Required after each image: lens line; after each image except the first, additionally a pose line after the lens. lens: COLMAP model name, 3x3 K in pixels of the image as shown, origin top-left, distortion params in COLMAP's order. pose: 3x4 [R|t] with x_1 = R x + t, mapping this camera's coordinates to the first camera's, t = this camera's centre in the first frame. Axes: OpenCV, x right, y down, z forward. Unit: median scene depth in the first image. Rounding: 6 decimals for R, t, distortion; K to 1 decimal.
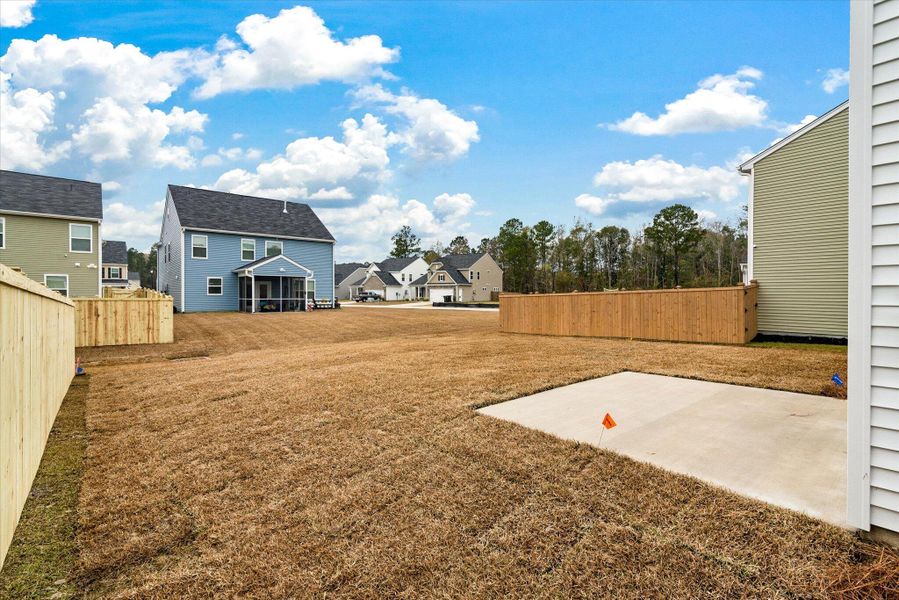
lens RADIAL K [[406.9, 0, 449.7], [0, 406.9, 288.8], [0, 0, 1]] dist [0.001313, 0.000221]
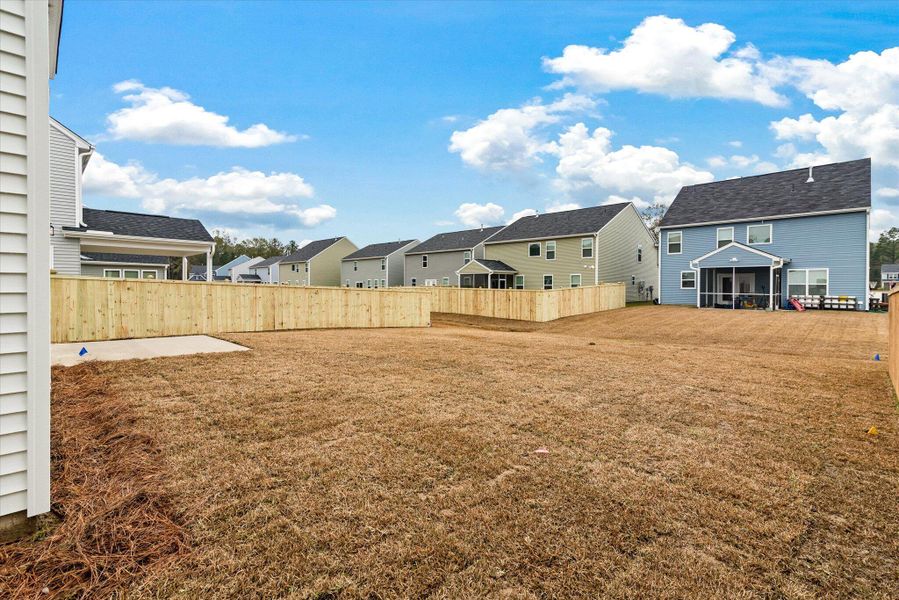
lens RADIAL K [[406.9, 0, 449.7], [0, 406.9, 288.8], [0, 0, 1]] dist [0.001313, 0.000221]
pose [[0.058247, 0.005463, -0.998287, 0.391472], [0.005903, 0.999966, 0.005816, 0.005905], [0.998285, -0.006231, 0.058213, 0.341985]]
